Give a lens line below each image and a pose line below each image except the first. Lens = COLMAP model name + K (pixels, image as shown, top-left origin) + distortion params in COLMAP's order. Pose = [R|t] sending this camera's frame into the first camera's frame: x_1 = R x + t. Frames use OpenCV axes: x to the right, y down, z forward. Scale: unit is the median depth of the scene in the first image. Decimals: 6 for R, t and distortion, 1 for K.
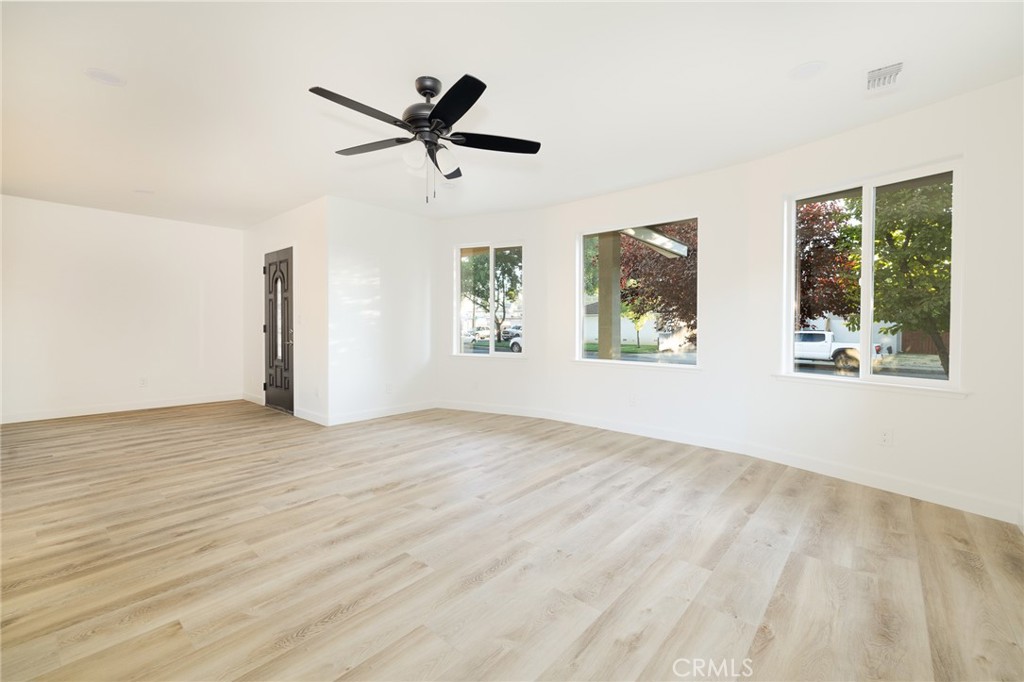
lens RADIAL K [[432.0, 0, 513.1], [0, 432.0, 328.4], [0, 0, 1]] dist [0.000249, 0.000040]
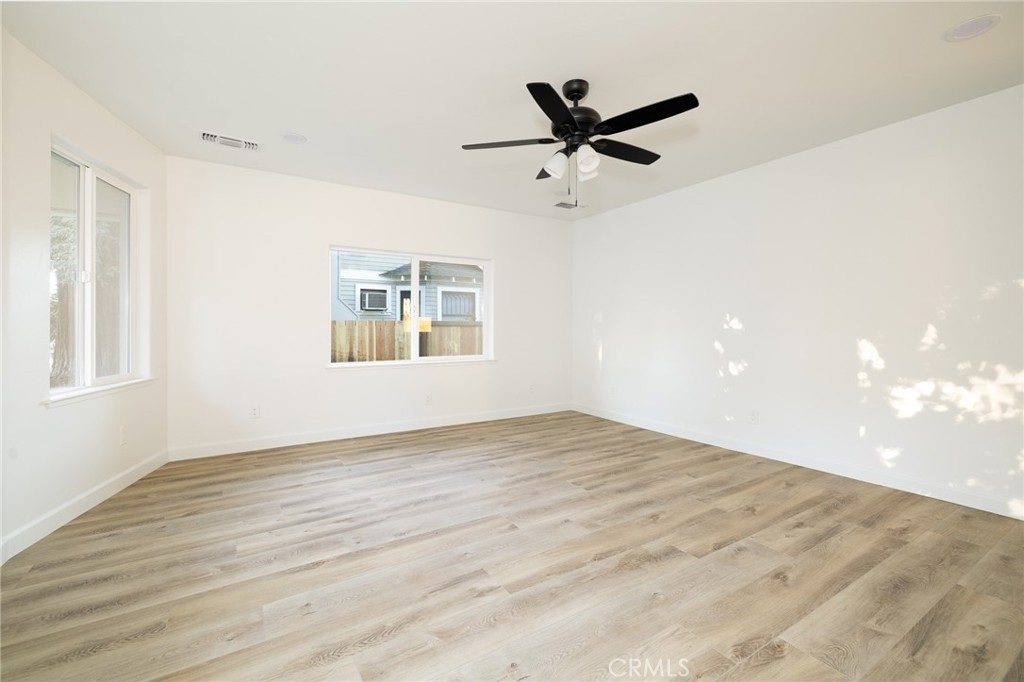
lens RADIAL K [[432.0, 0, 513.1], [0, 432.0, 328.4], [0, 0, 1]] dist [0.000249, 0.000040]
pose [[-0.955921, -0.007959, 0.293516, -0.329528], [-0.004515, 0.999913, 0.012410, -0.016101], [-0.293589, 0.010537, -0.955874, 1.857063]]
